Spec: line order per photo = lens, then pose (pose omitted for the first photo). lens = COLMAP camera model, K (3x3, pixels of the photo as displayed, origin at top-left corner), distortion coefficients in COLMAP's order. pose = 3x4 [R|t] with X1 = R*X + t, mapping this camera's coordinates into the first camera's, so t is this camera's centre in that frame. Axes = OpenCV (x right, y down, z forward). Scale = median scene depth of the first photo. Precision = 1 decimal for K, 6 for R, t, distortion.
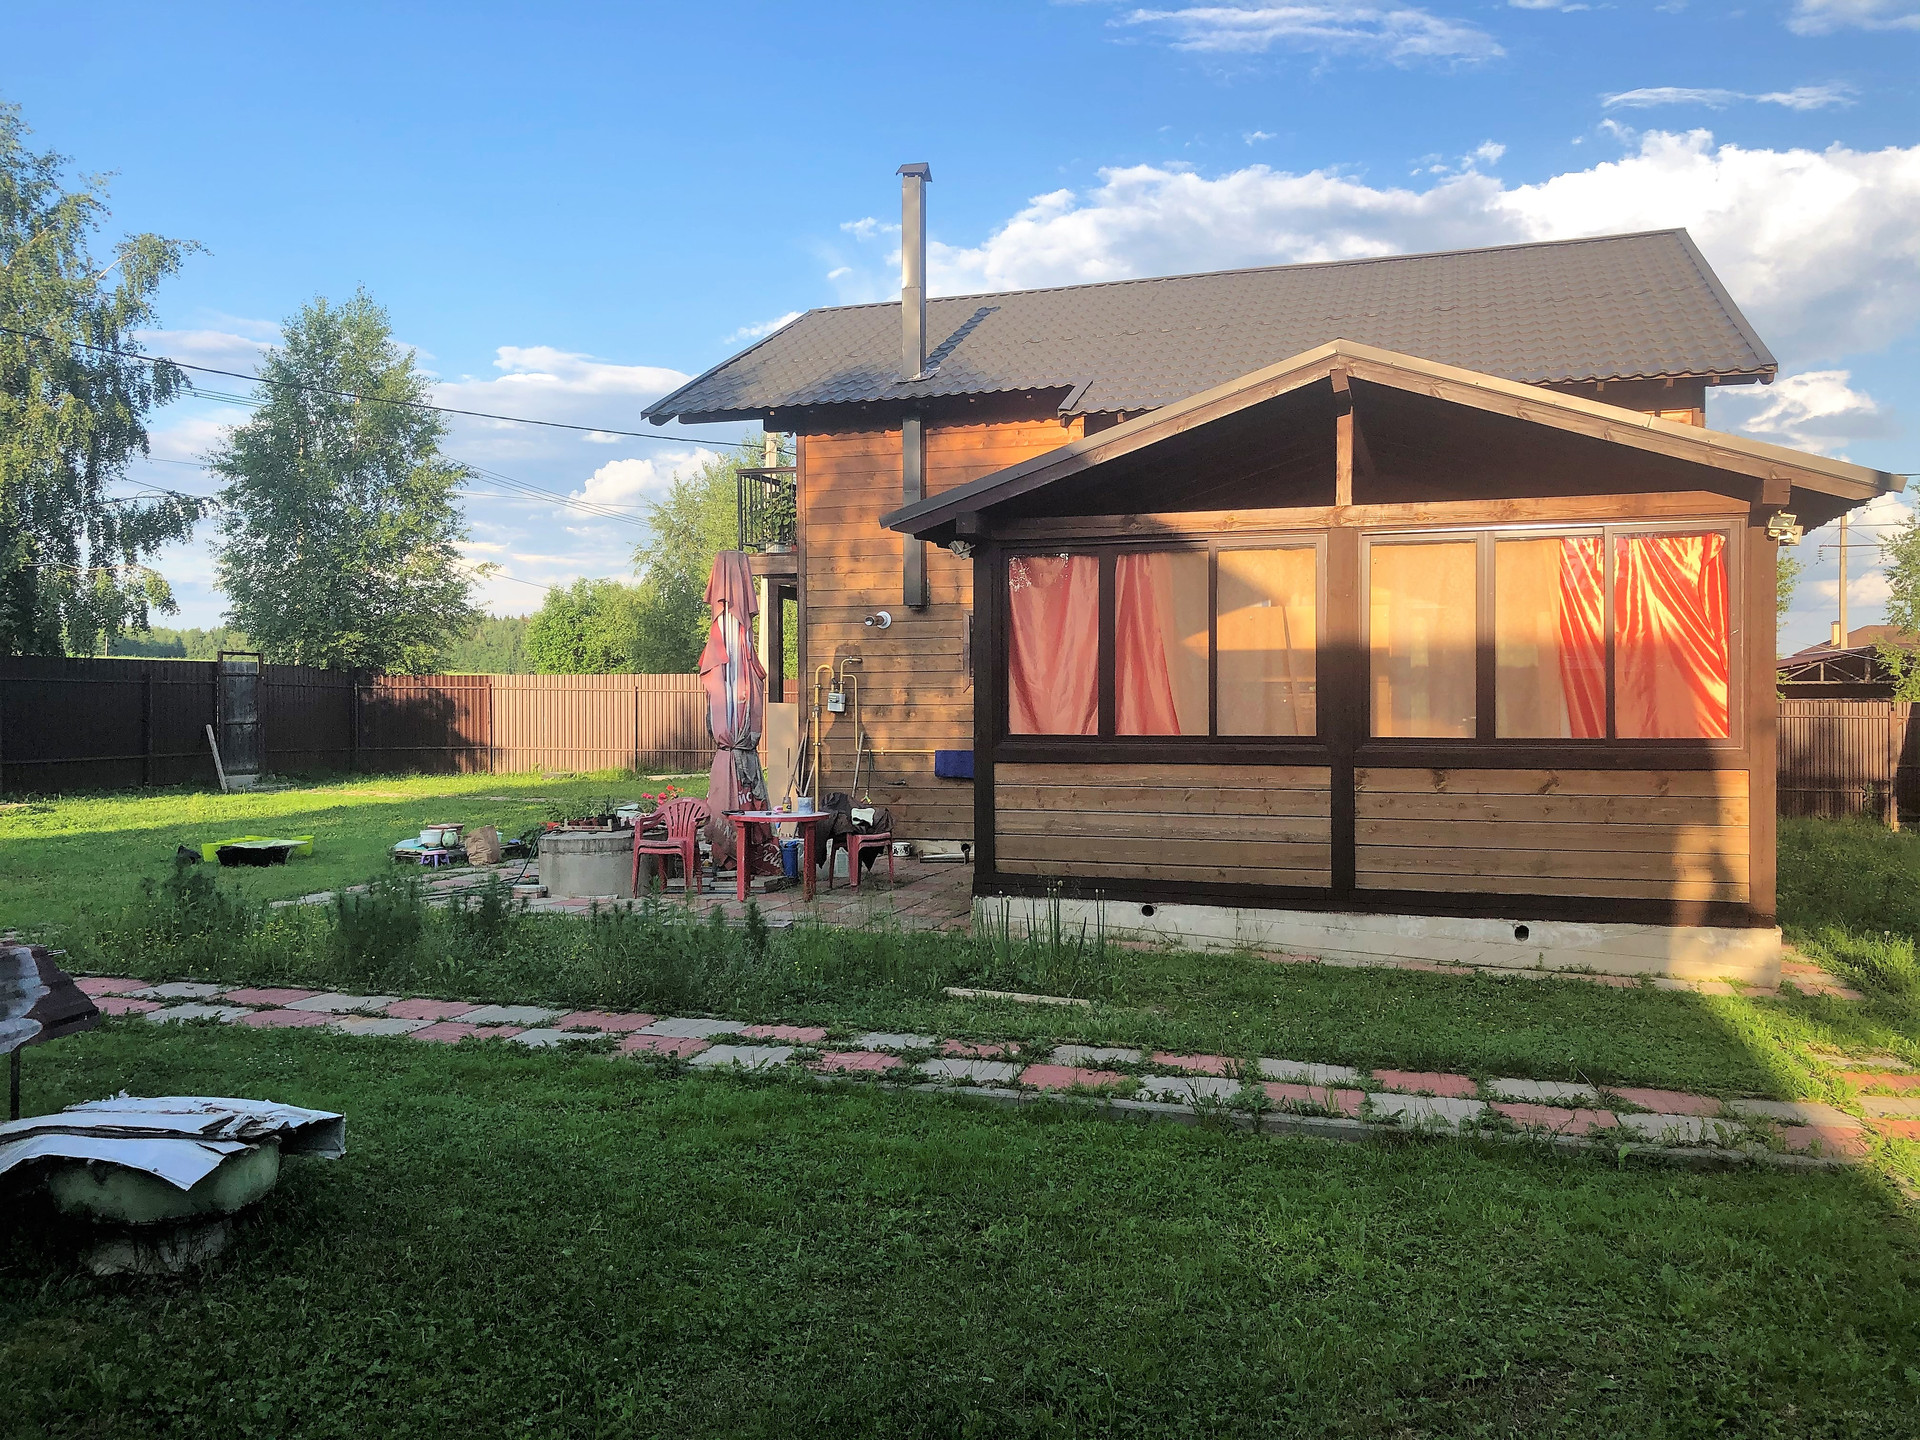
lens RADIAL K [[1574.8, 0, 961.4], [0, 1574.8, 698.5], [0, 0, 1]] dist [0.056783, -0.059777]
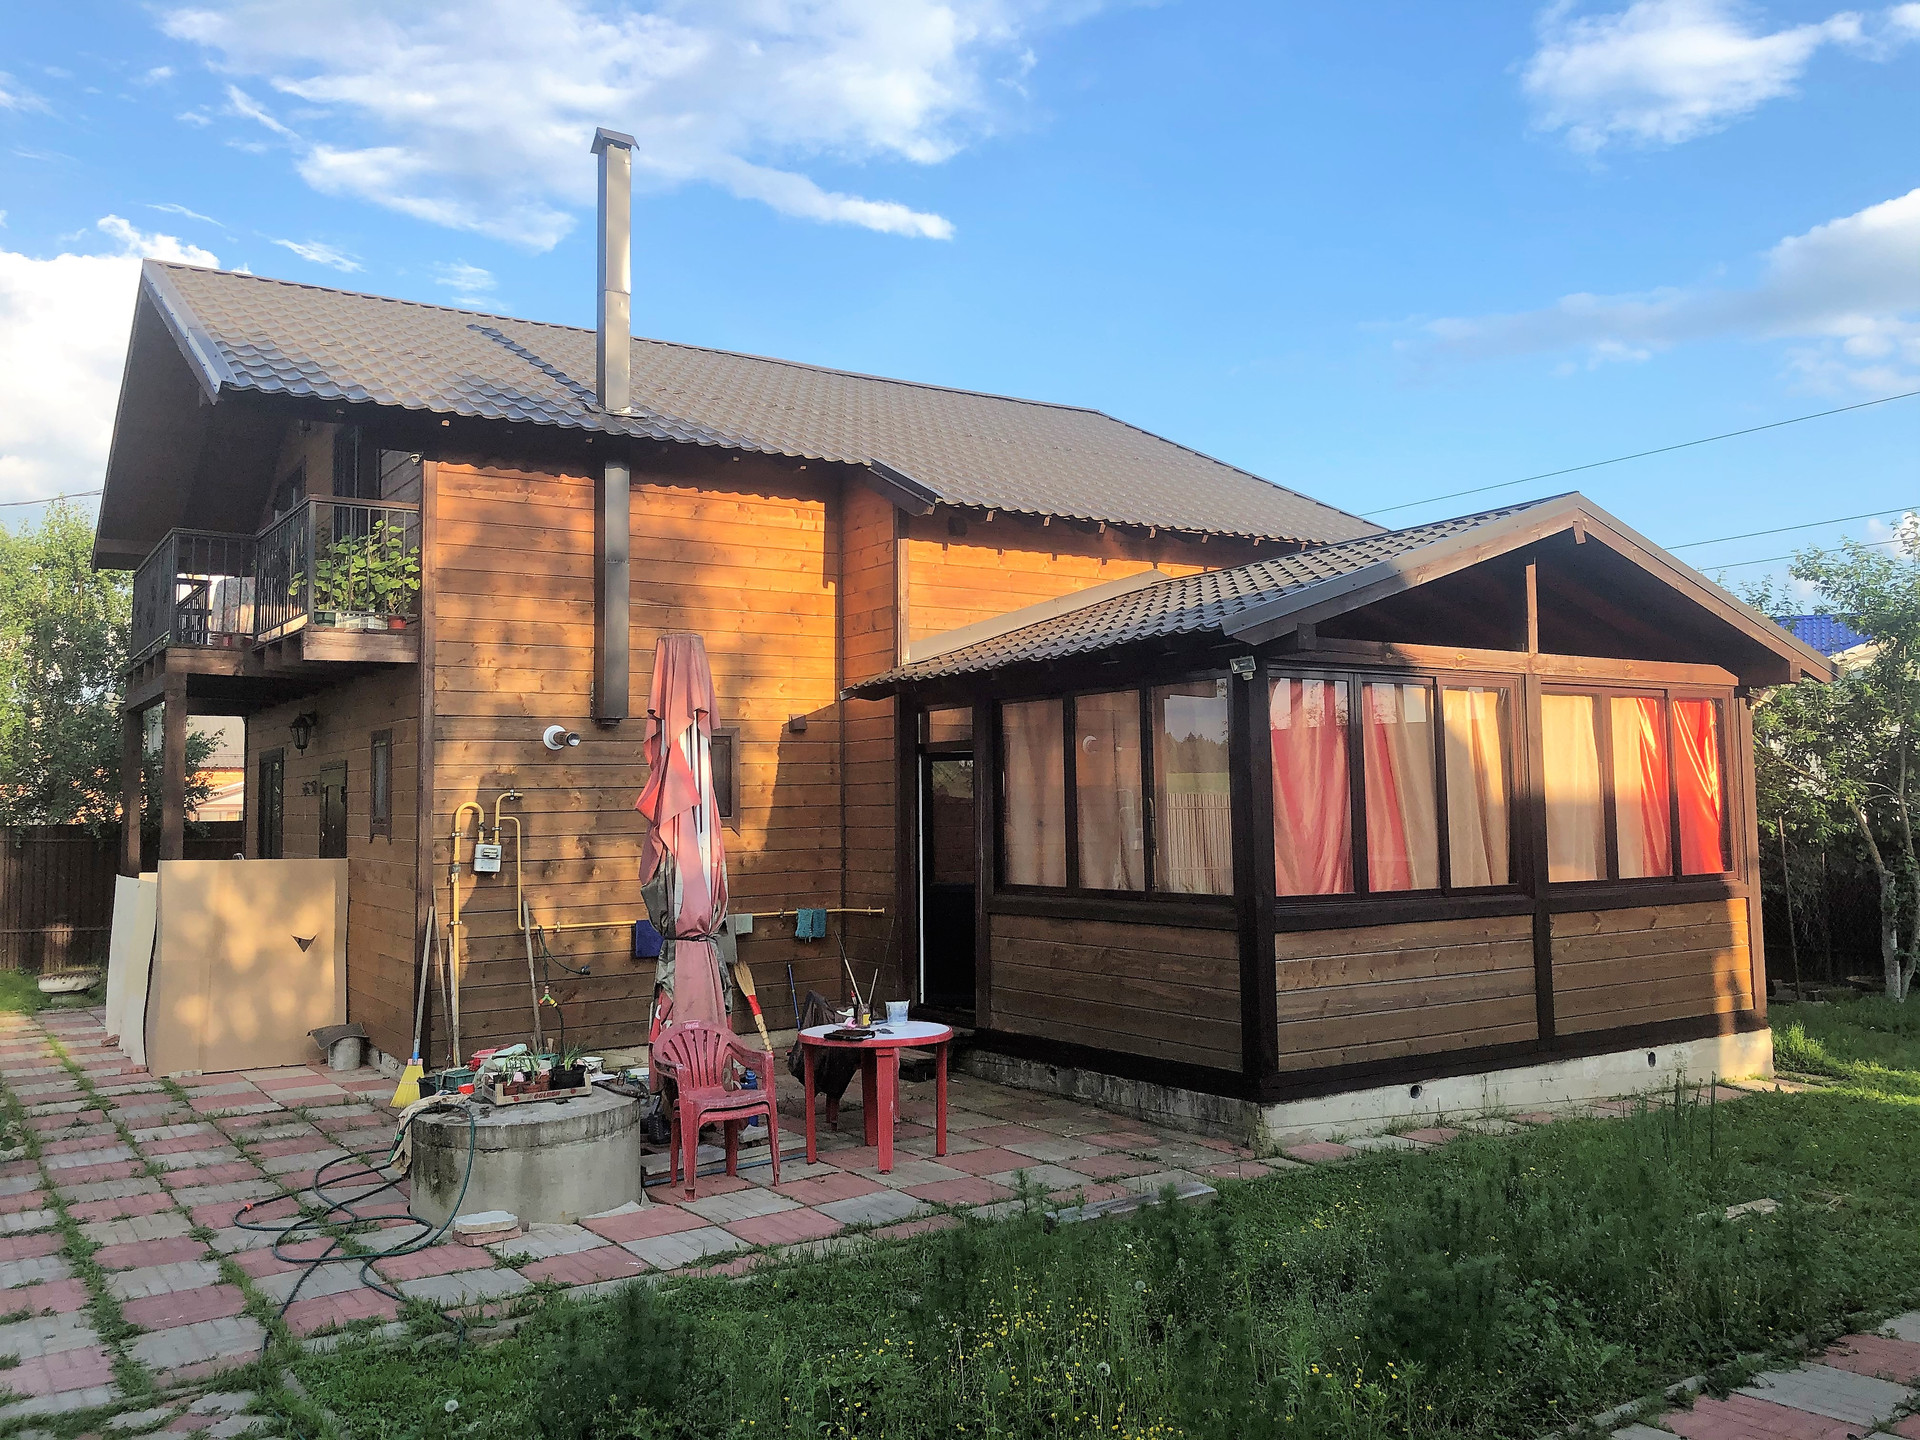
lens RADIAL K [[1574.8, 0, 937.3], [0, 1574.8, 688.0], [0, 0, 1]] dist [0.056783, -0.059777]
pose [[0.619476, 0.051655, 0.783315, -0.748821], [0.010588, 0.997192, -0.074133, -0.027400], [-0.784945, 0.054217, 0.617189, 0.643230]]
